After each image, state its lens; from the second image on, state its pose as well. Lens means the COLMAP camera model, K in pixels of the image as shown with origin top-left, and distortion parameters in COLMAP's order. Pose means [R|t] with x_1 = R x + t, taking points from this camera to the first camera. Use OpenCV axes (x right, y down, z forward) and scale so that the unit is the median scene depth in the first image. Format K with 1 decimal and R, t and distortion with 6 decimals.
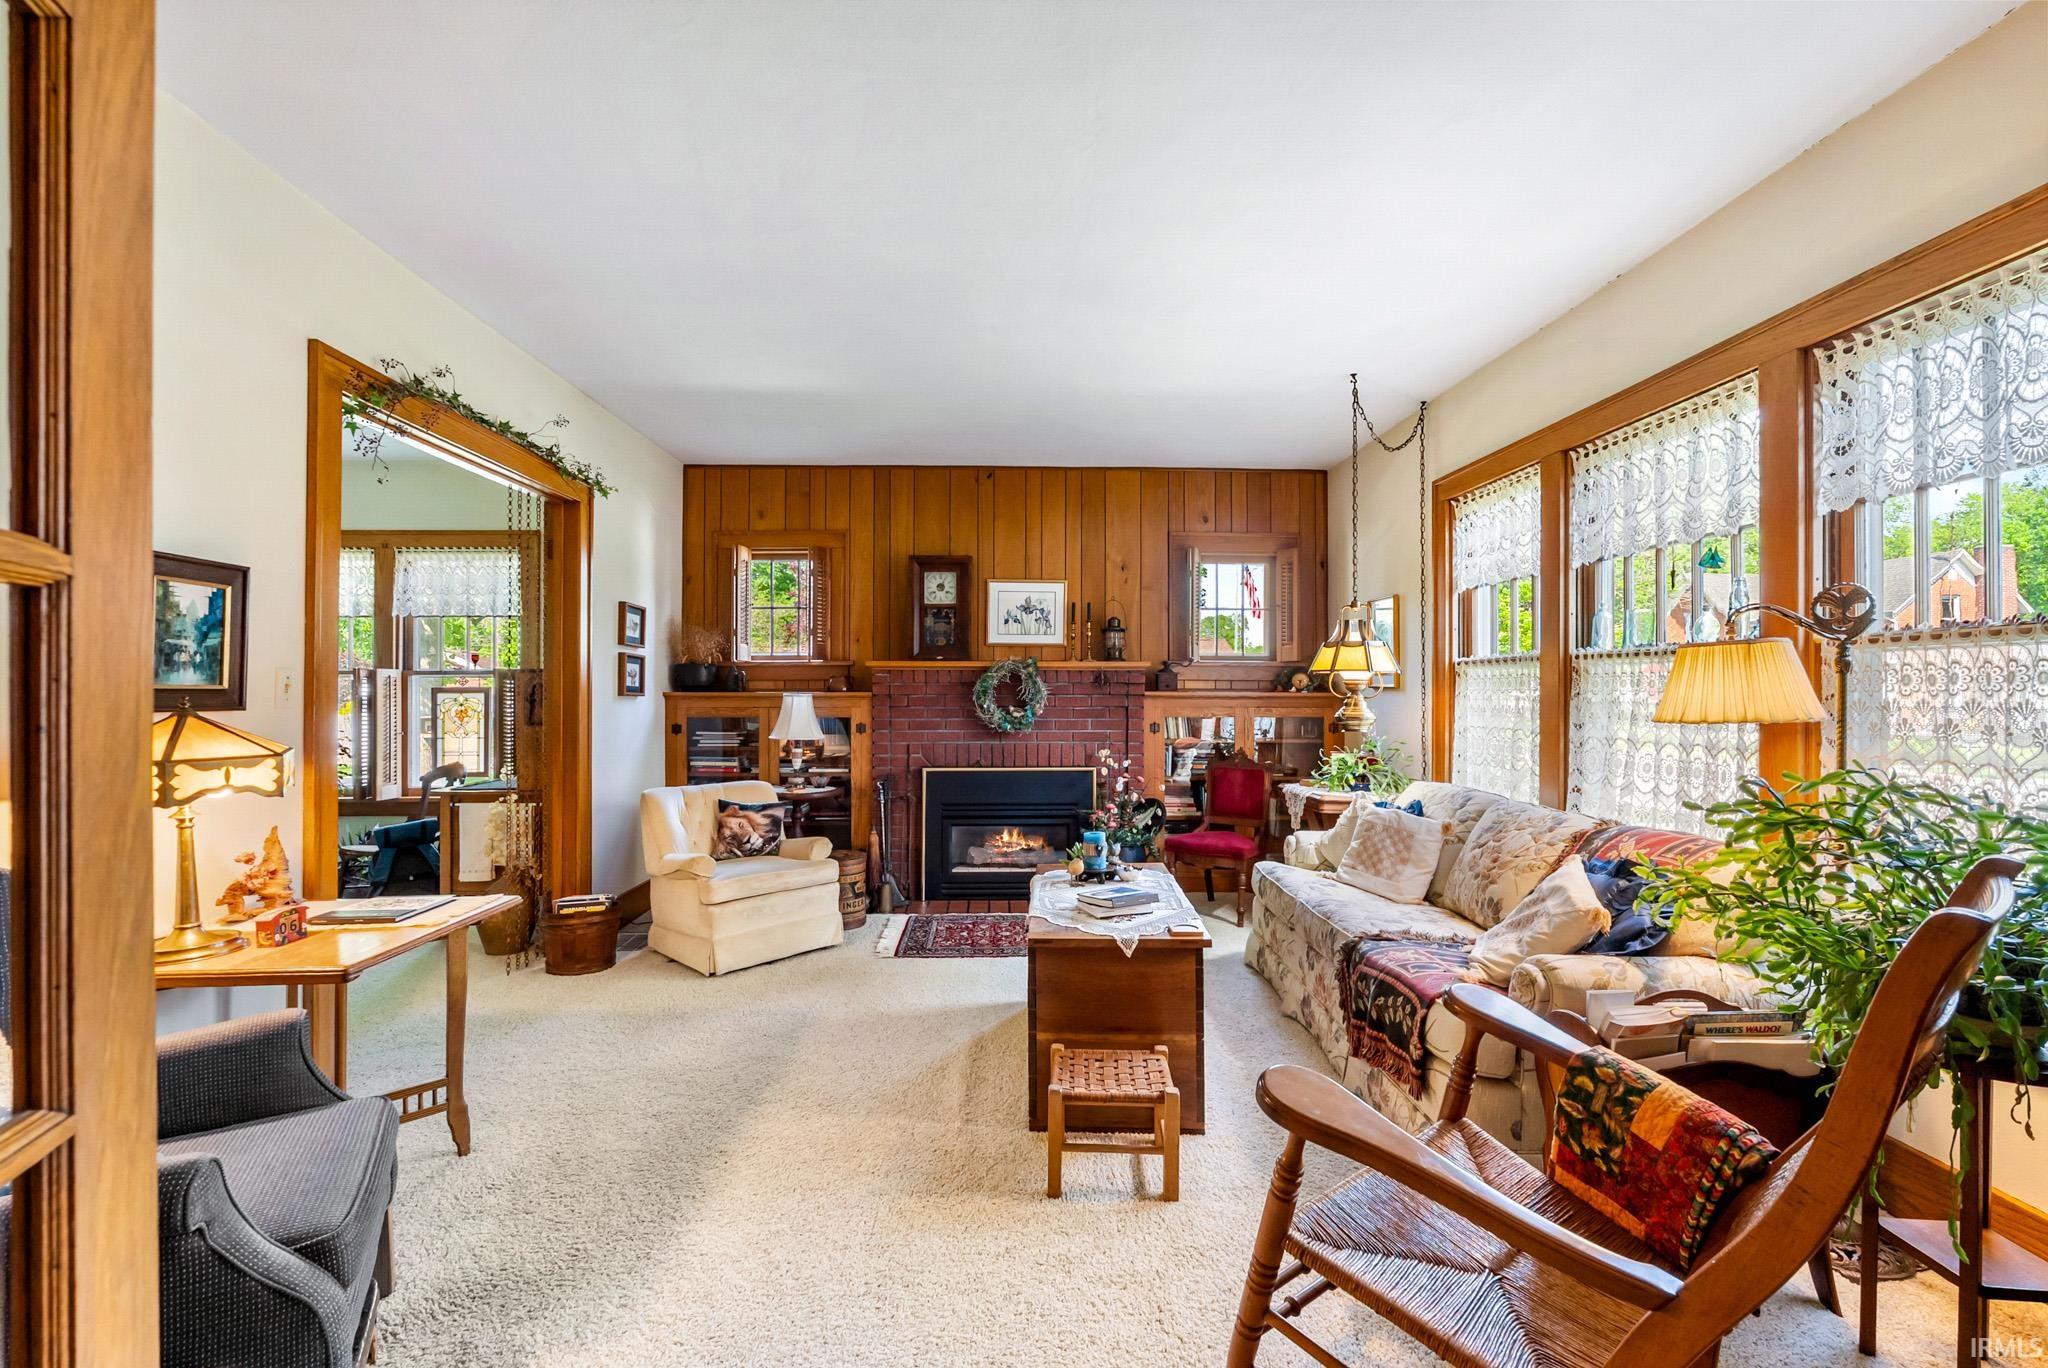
lens RADIAL K [[915.7, 0, 1034.3], [0, 915.7, 690.0], [0, 0, 1]] dist [-0.008303, 0.000405]
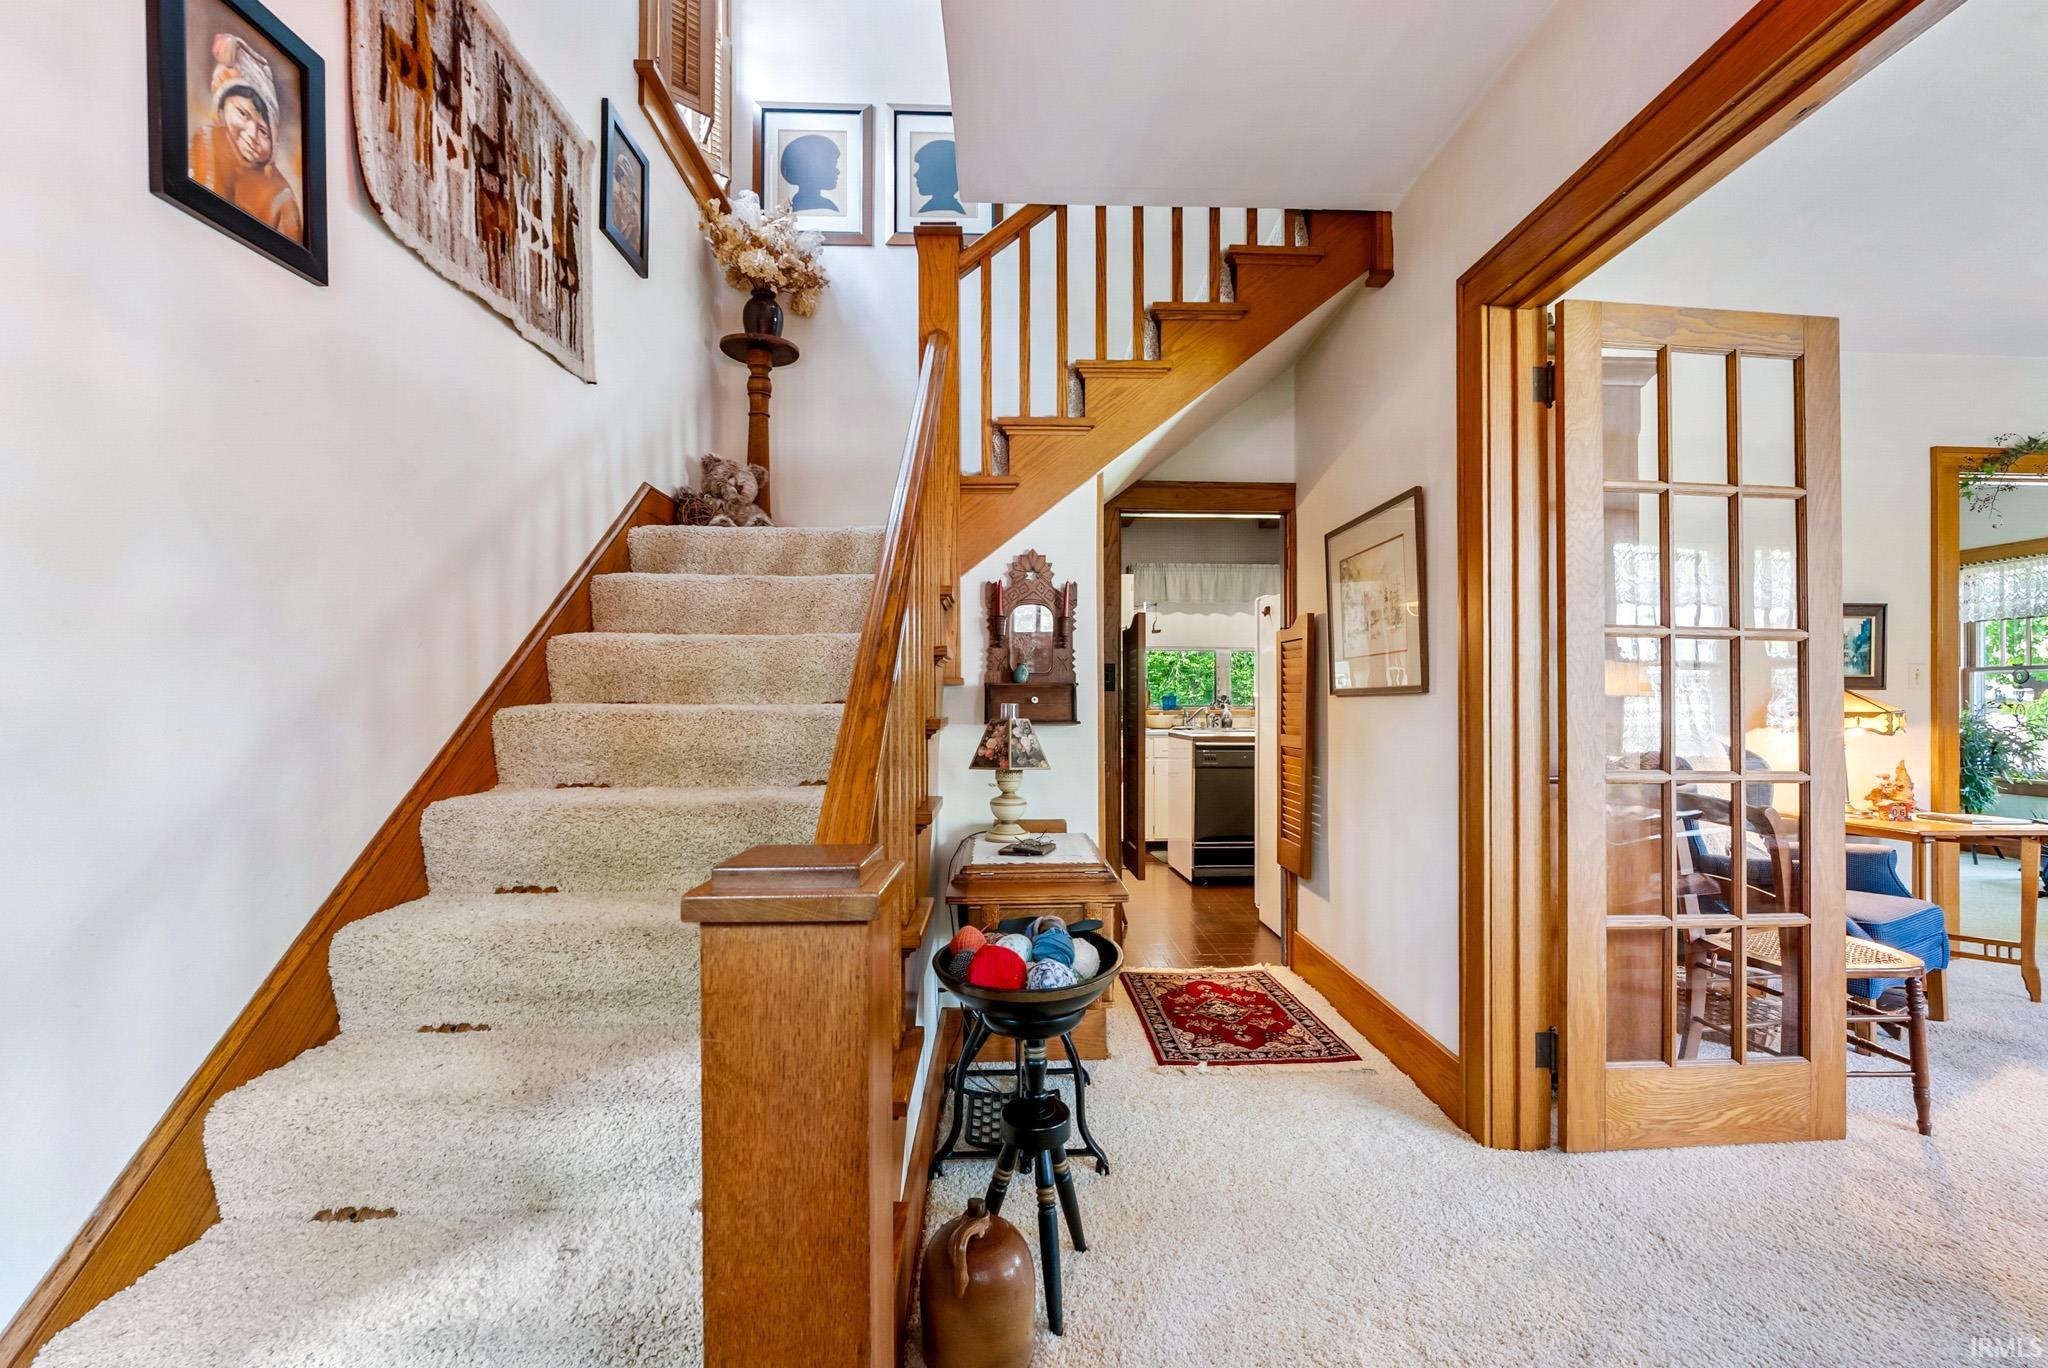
lens RADIAL K [[915.7, 0, 1036.4], [0, 915.7, 703.0], [0, 0, 1]] dist [-0.008303, 0.000405]
pose [[0.003147, -0.002921, -0.999991, 0.383398], [0.008904, 0.999956, -0.002893, 0.018288], [0.999955, -0.008894, 0.003173, -0.271629]]
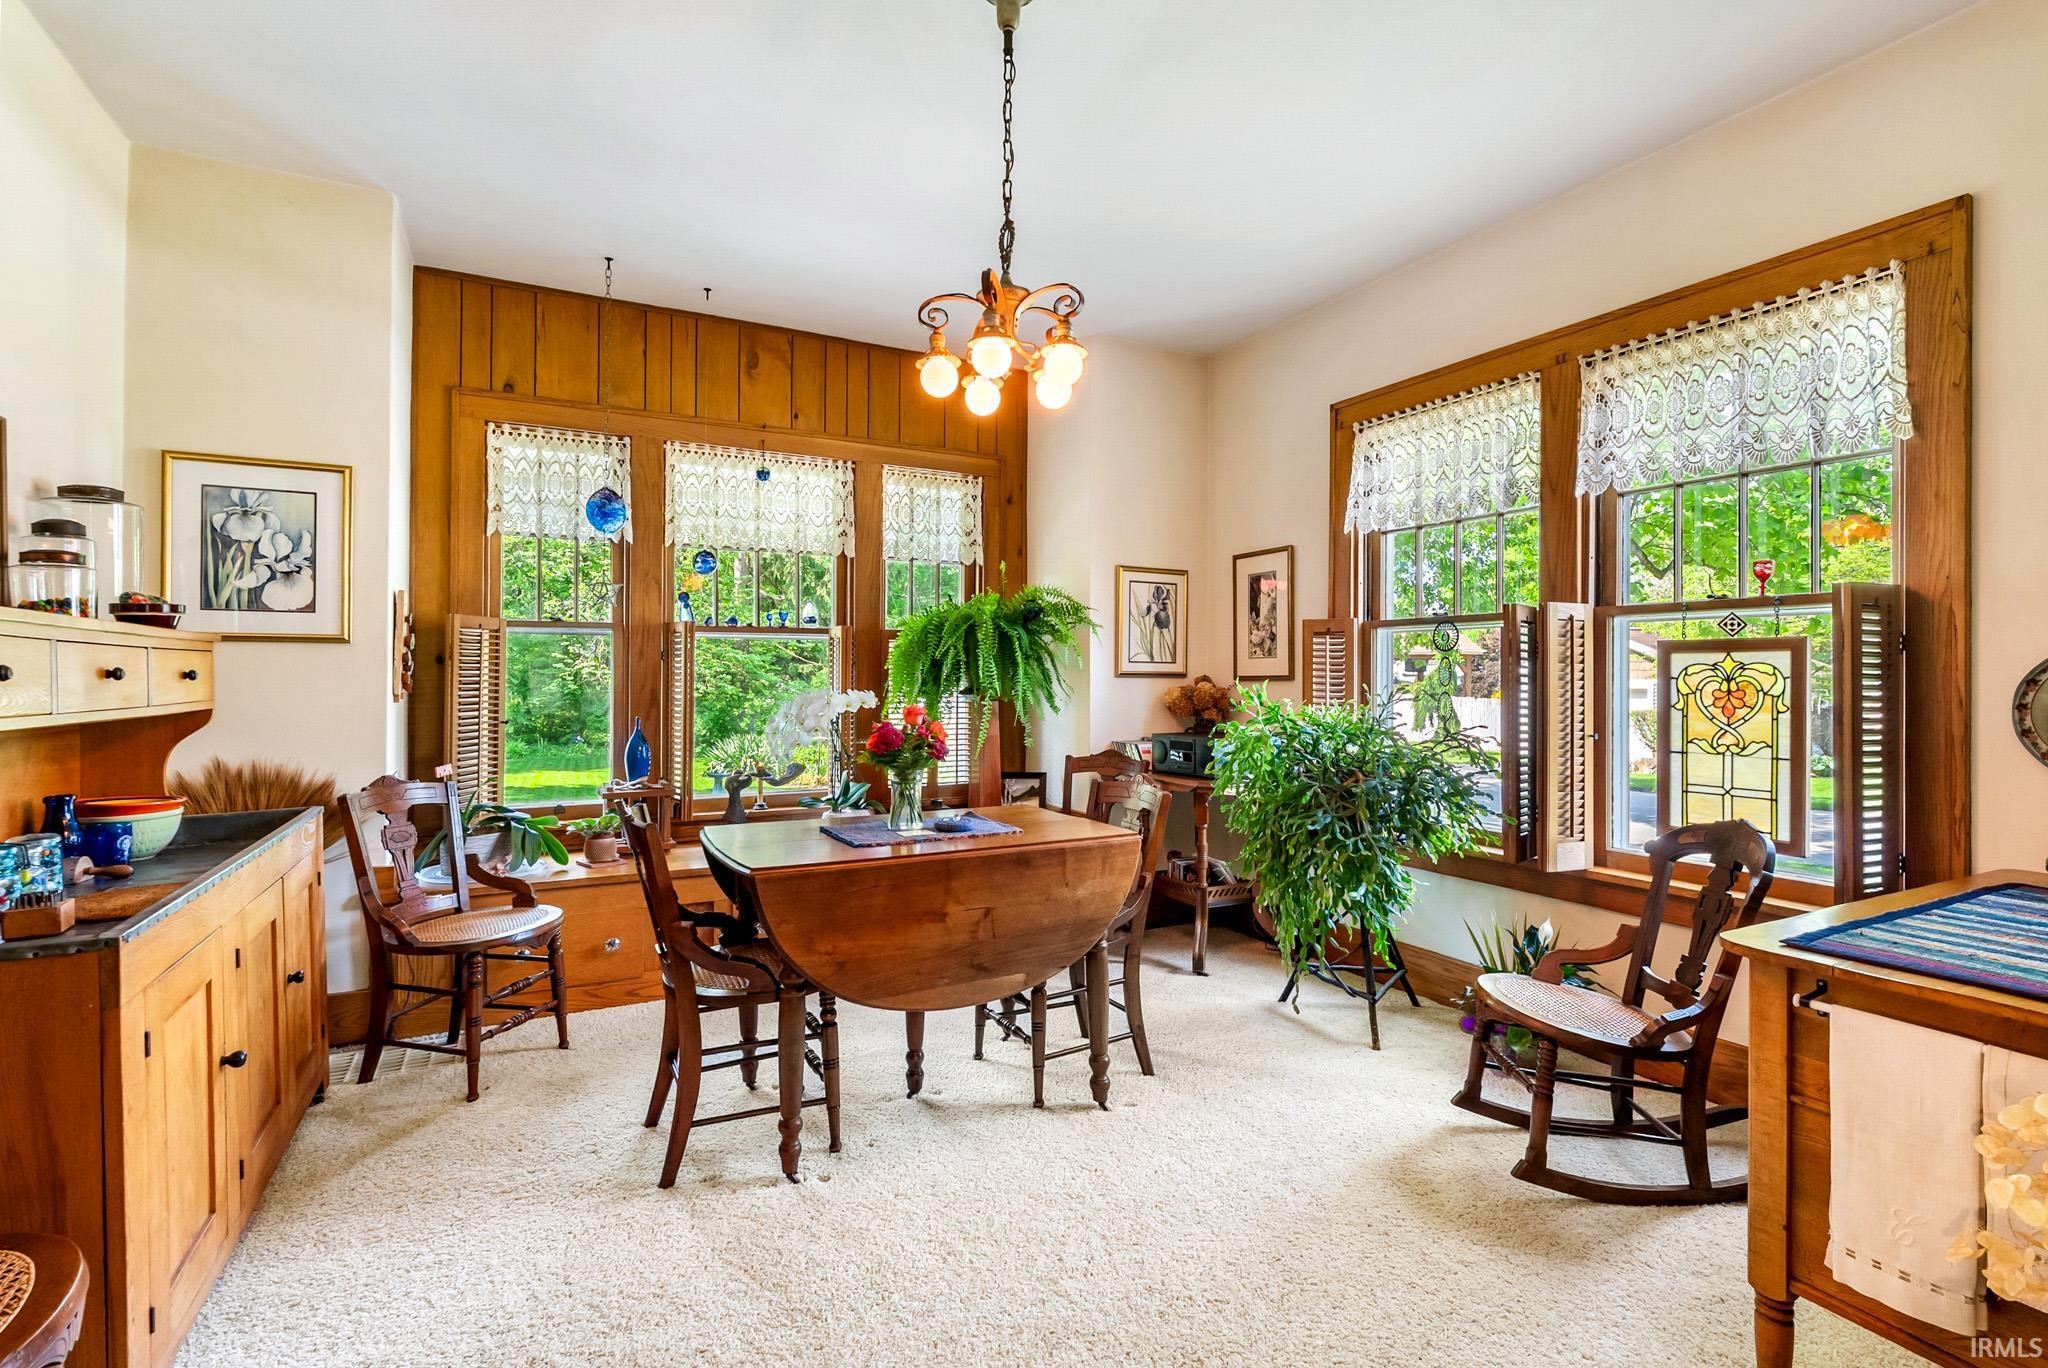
lens RADIAL K [[952.9, 0, 1027.3], [0, 952.9, 671.2], [0, 0, 1]] dist [0.000946, 0.000237]
pose [[0.442970, -0.002817, -0.896532, -0.383601], [-0.001965, 0.999990, -0.004113, 0.016103], [0.896534, 0.003584, 0.442960, 0.520090]]
